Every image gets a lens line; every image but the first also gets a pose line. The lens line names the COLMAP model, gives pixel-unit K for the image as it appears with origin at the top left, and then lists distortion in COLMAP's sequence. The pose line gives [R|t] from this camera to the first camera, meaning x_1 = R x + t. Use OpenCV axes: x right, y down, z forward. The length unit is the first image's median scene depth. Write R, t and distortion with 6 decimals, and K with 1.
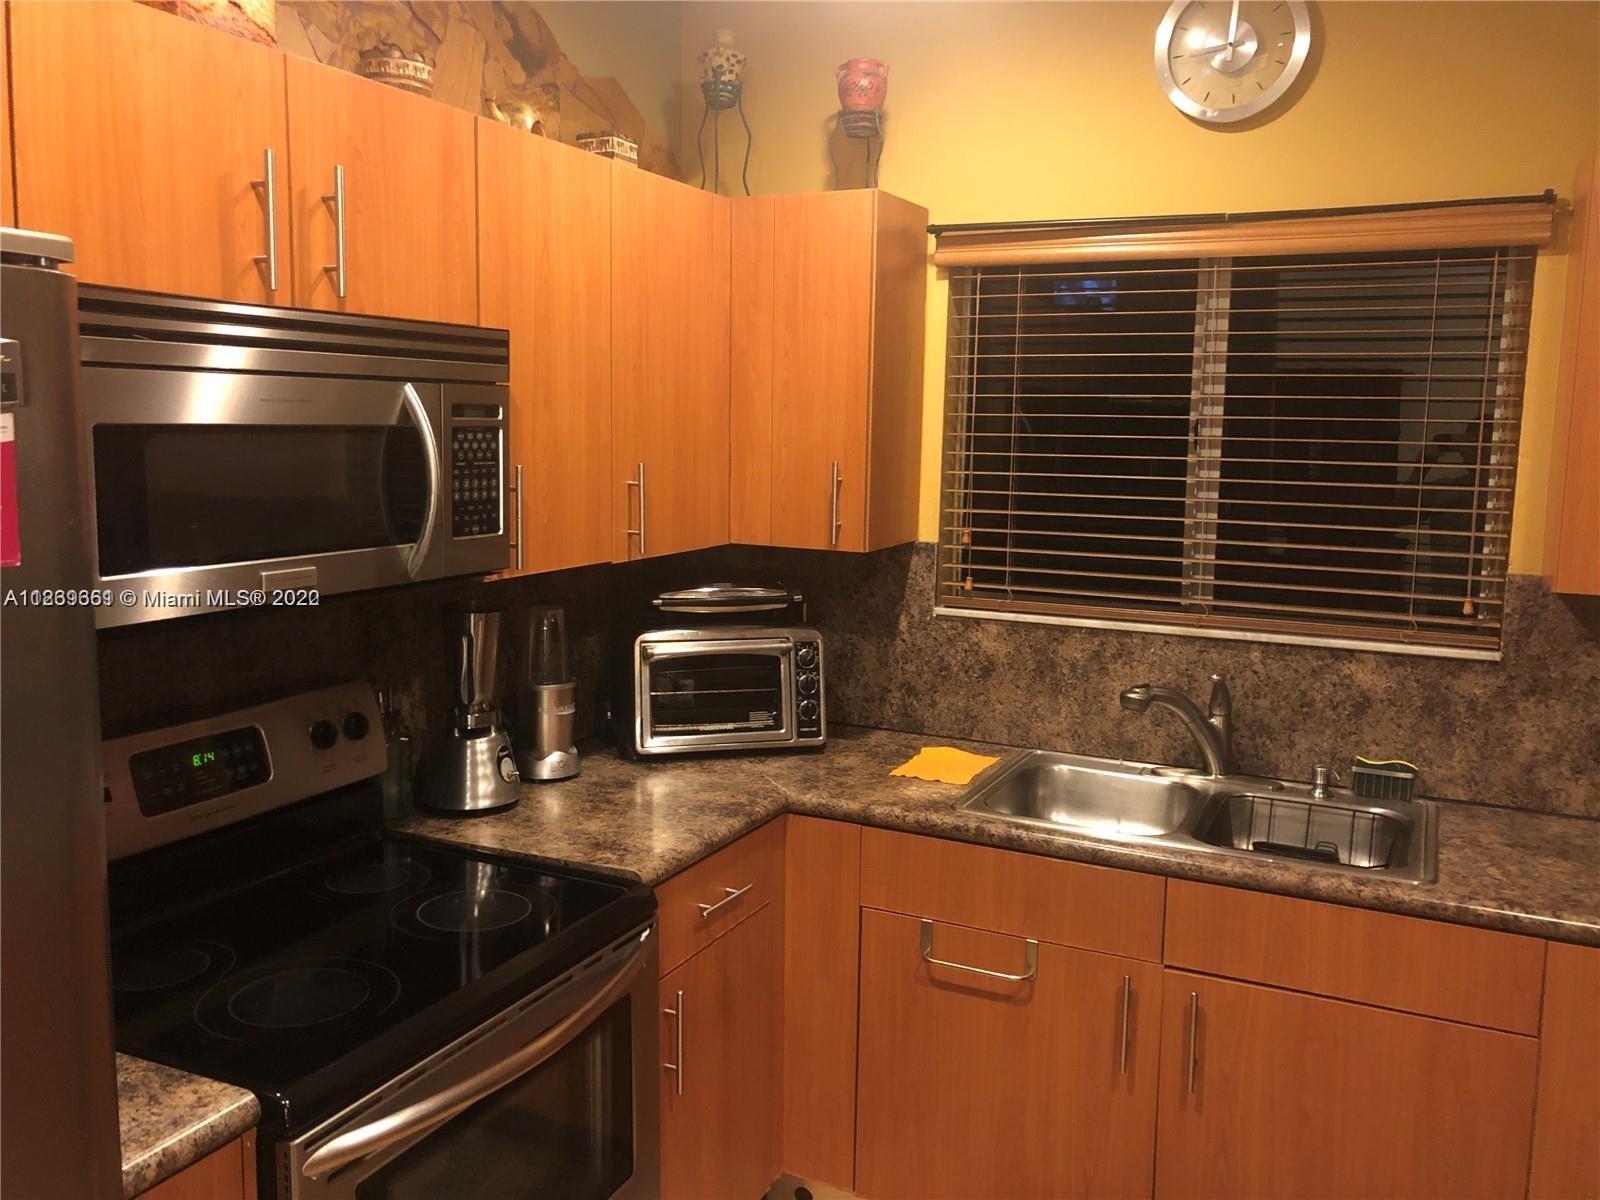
lens RADIAL K [[1298.1, 0, 795.1], [0, 1298.1, 599.0], [0, 0, 1]] dist [0.038917, -0.053458]
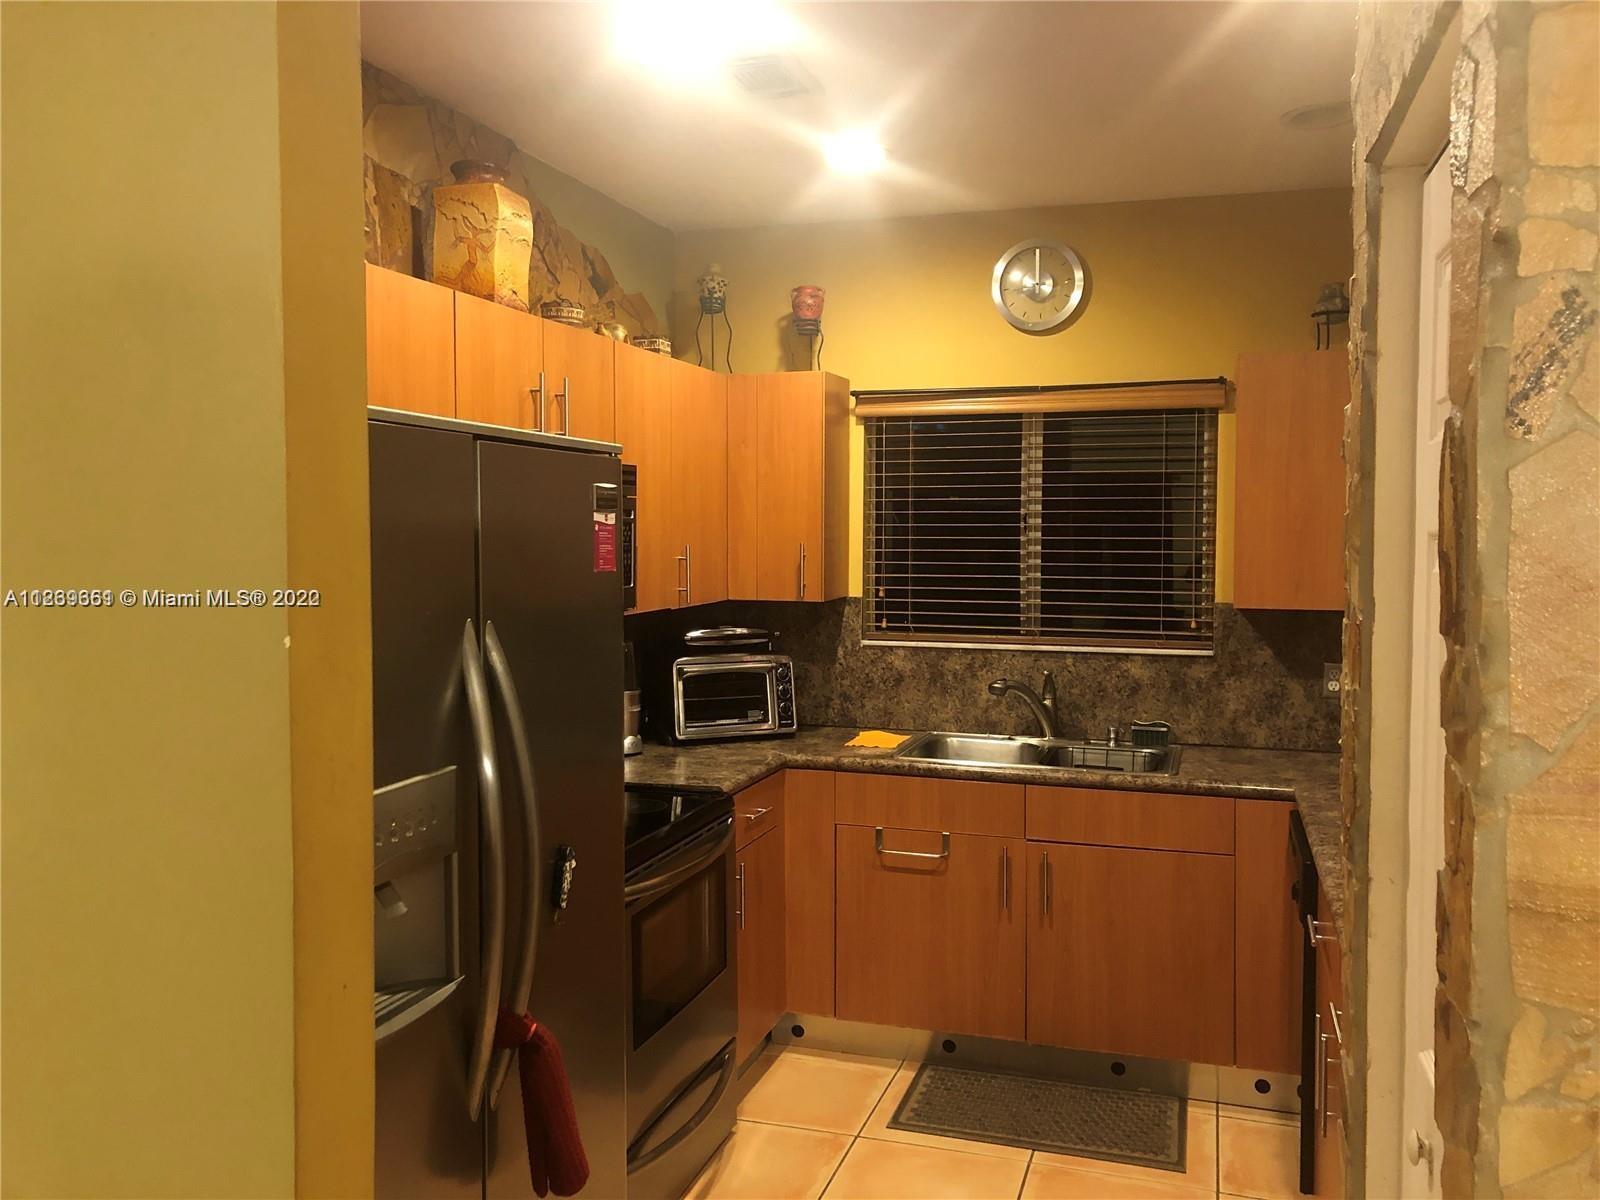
lens RADIAL K [[1298.1, 0, 790.0], [0, 1298.1, 612.4], [0, 0, 1]] dist [0.038917, -0.053458]
pose [[0.990179, -0.025133, 0.137530, -0.202221], [0.034485, 0.997220, -0.066048, 0.079500], [-0.135488, 0.070142, 0.988293, -0.528474]]
